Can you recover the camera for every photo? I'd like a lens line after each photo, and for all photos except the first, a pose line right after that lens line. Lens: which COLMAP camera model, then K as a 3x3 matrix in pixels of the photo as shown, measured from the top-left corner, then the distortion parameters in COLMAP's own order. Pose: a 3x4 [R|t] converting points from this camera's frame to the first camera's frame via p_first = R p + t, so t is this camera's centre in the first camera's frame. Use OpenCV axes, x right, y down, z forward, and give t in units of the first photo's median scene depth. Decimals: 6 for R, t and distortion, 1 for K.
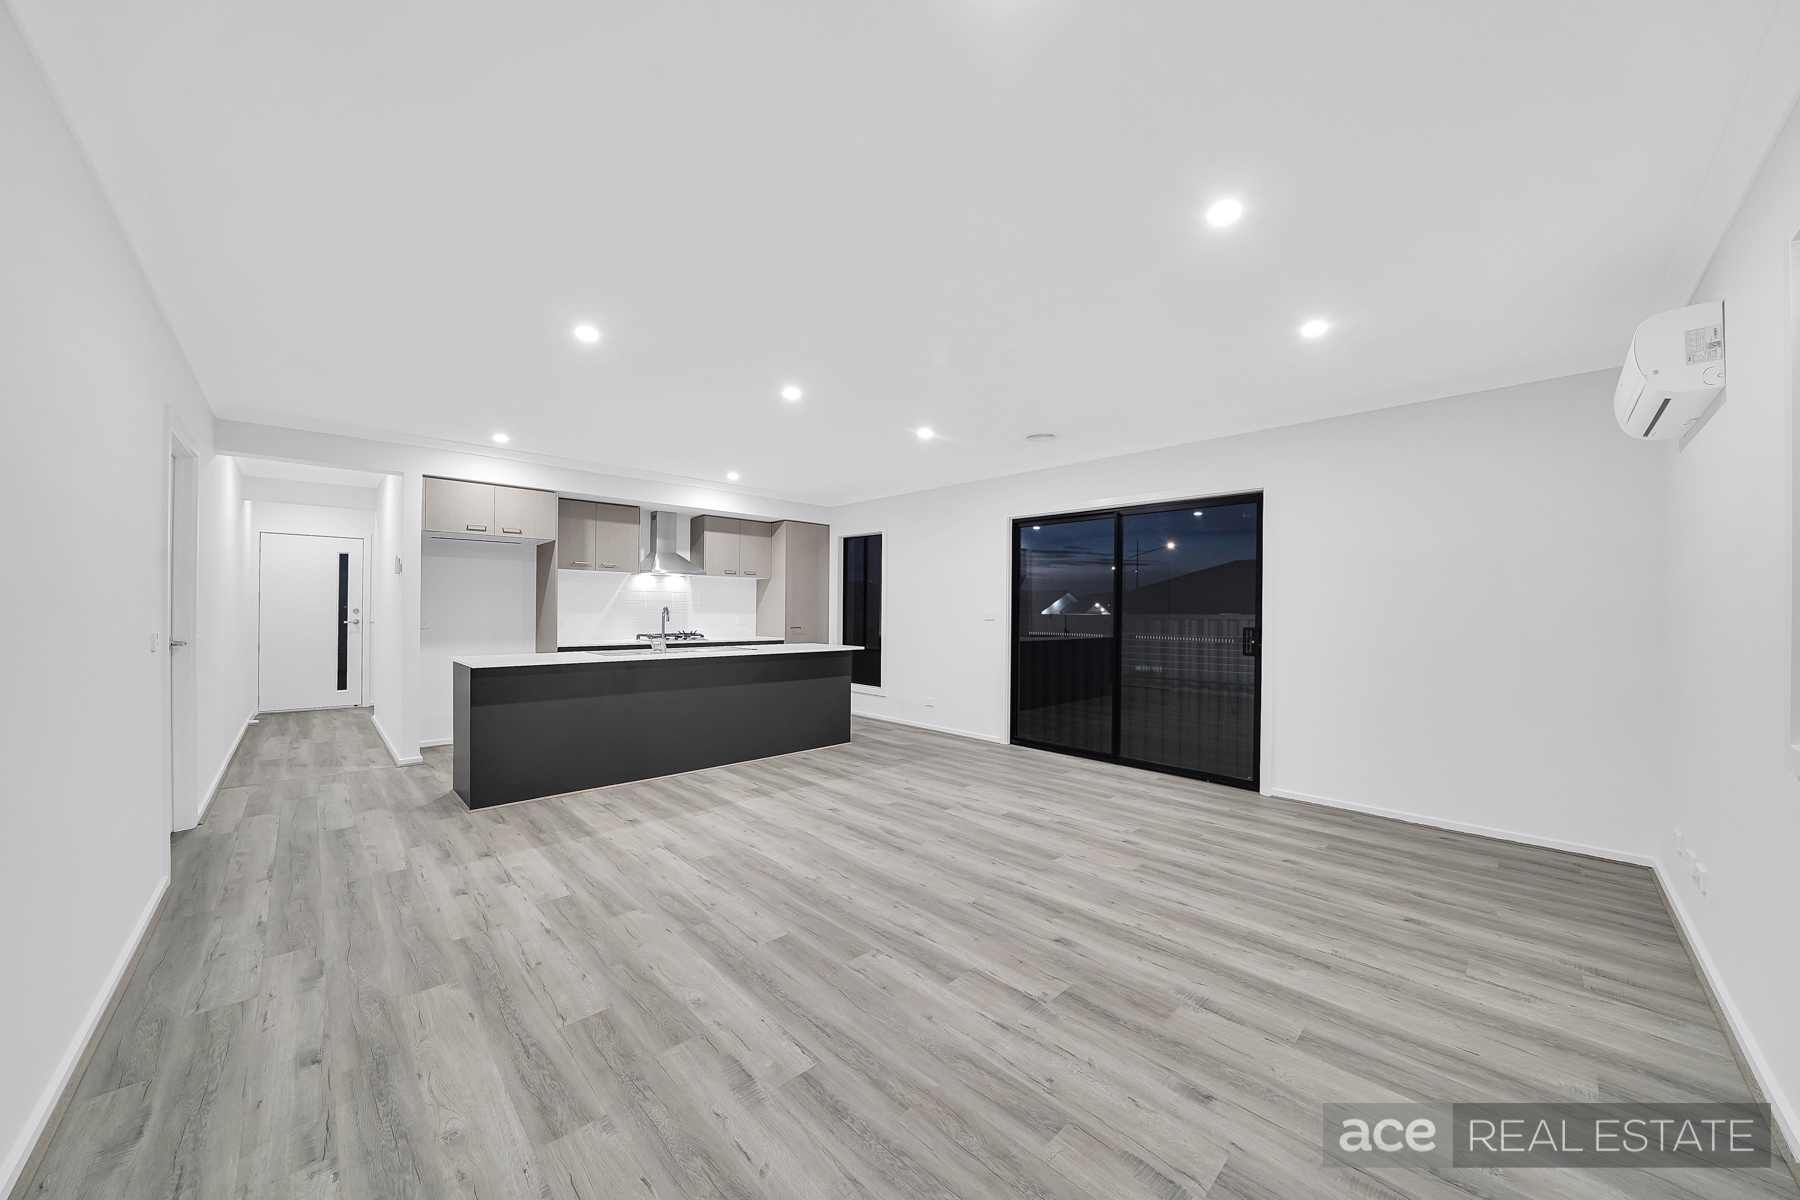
lens RADIAL K [[619.8, 0, 900.0], [0, 619.8, 600.0], [0, 0, 1]] dist [-0.000074, -0.000001]
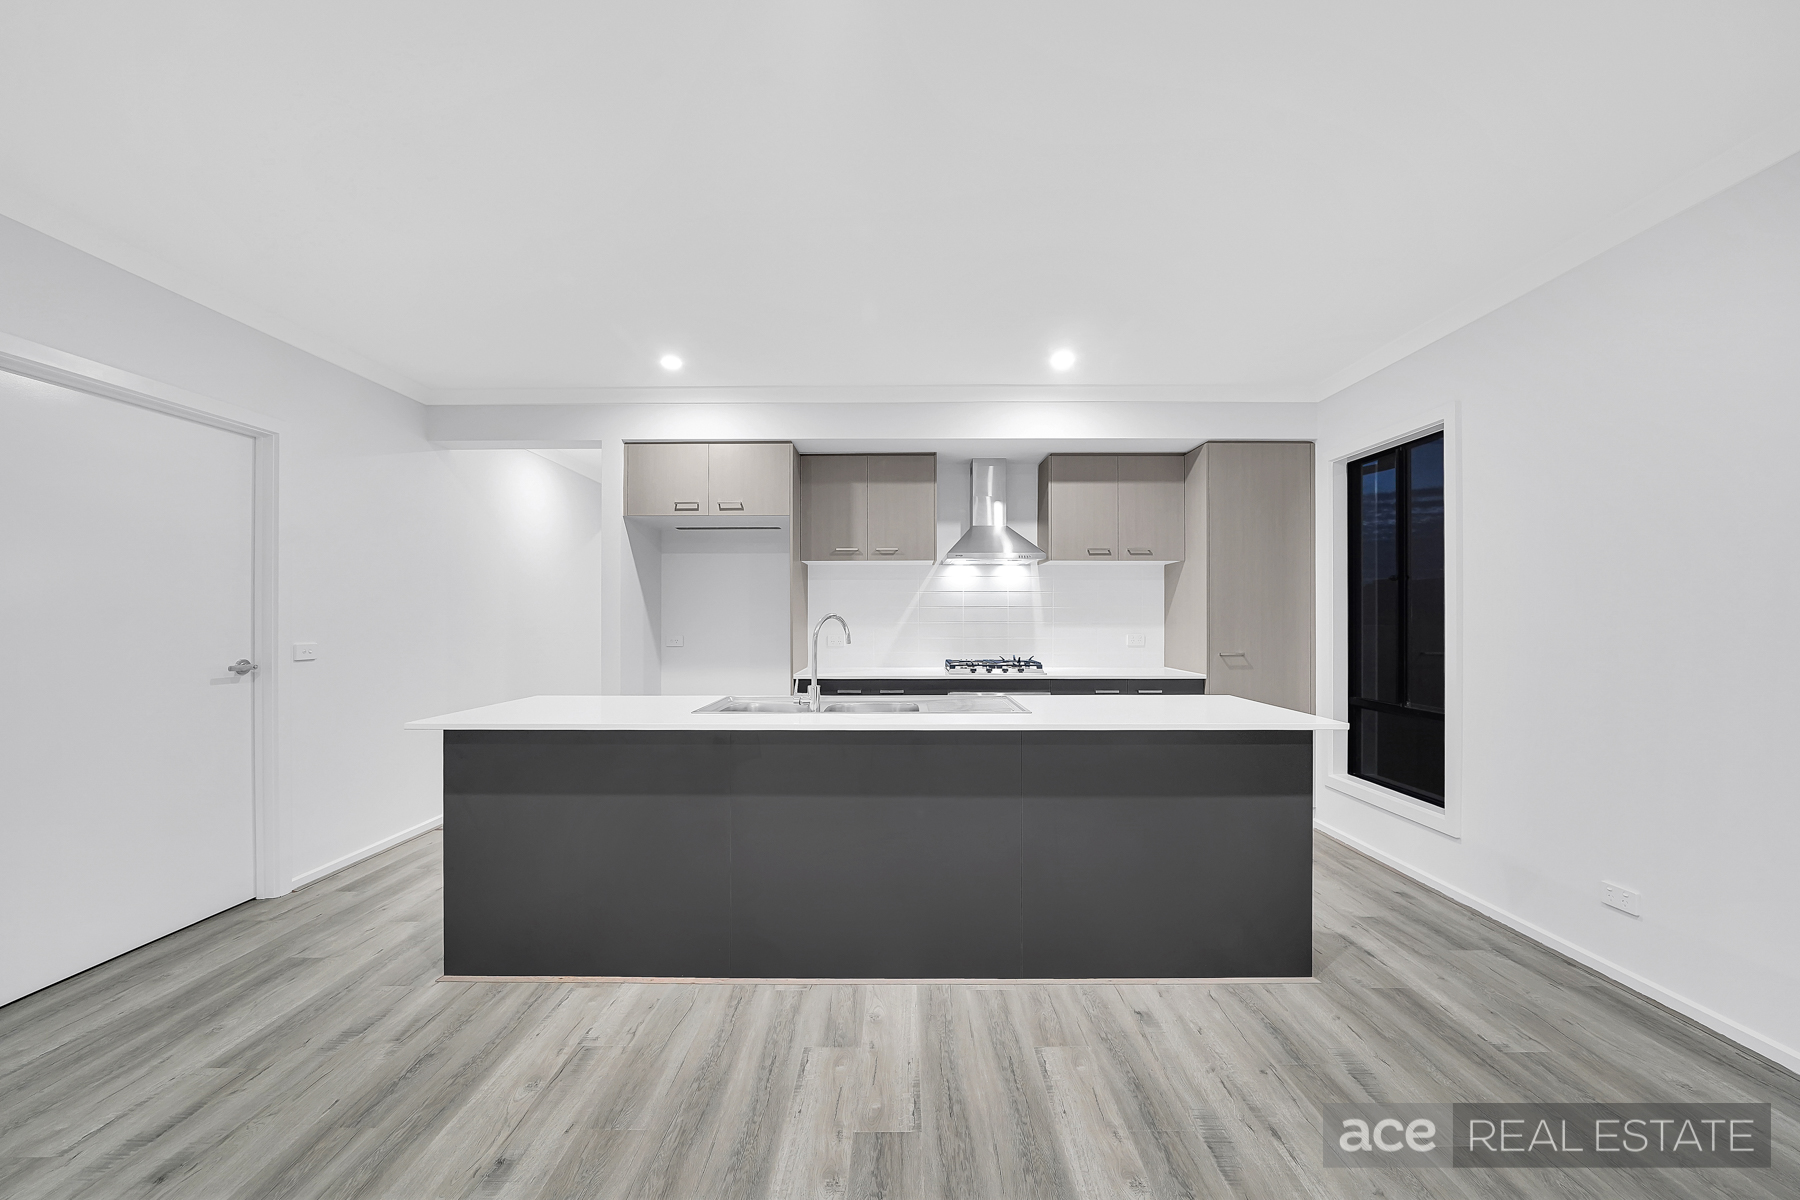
lens RADIAL K [[677.6, 0, 899.4], [0, 677.6, 619.3], [0, 0, 1]] dist [-0.013552, -0.000021]
pose [[0.716312, -0.007035, -0.697744, 0.021391], [0.018314, 0.999794, 0.008720, 0.007457], [0.697539, -0.019025, 0.716294, 0.474075]]
